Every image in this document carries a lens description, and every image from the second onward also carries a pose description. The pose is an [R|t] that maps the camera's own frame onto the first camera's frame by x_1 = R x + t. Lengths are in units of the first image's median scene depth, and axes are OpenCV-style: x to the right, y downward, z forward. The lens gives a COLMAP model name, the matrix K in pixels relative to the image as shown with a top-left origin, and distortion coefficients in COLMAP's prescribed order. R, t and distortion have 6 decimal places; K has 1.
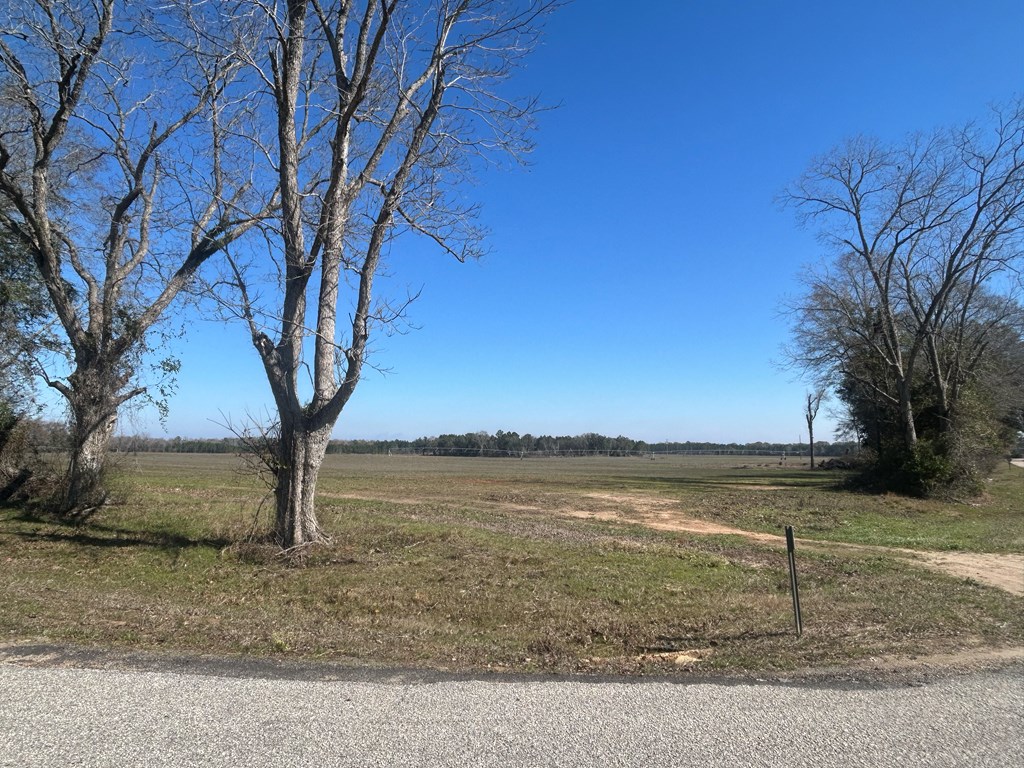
lens RADIAL K [[672.9, 0, 512.0], [0, 672.9, 384.0], [0, 0, 1]] dist [0.002238, 0.002278]
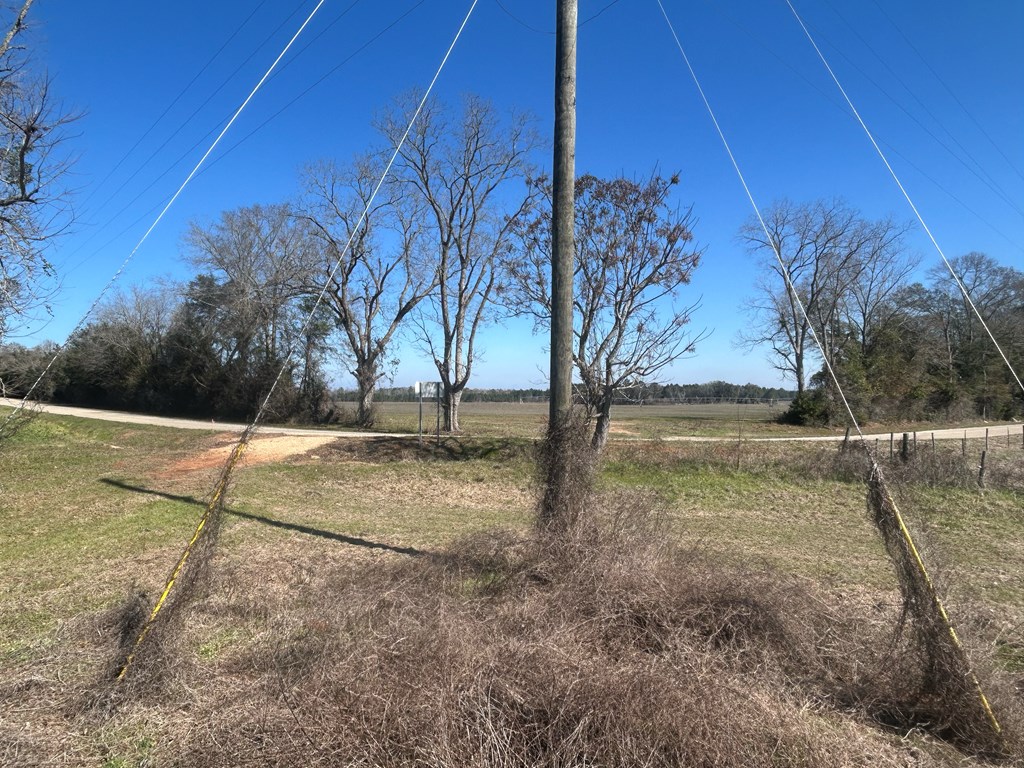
lens RADIAL K [[727.8, 0, 517.2], [0, 727.8, 388.9], [0, 0, 1]] dist [-0.035471, 0.000662]
pose [[0.979565, -0.007230, -0.200999, 0.279843], [0.024358, 0.996262, 0.082873, -0.095033], [0.199648, -0.086076, 0.976080, -0.944387]]
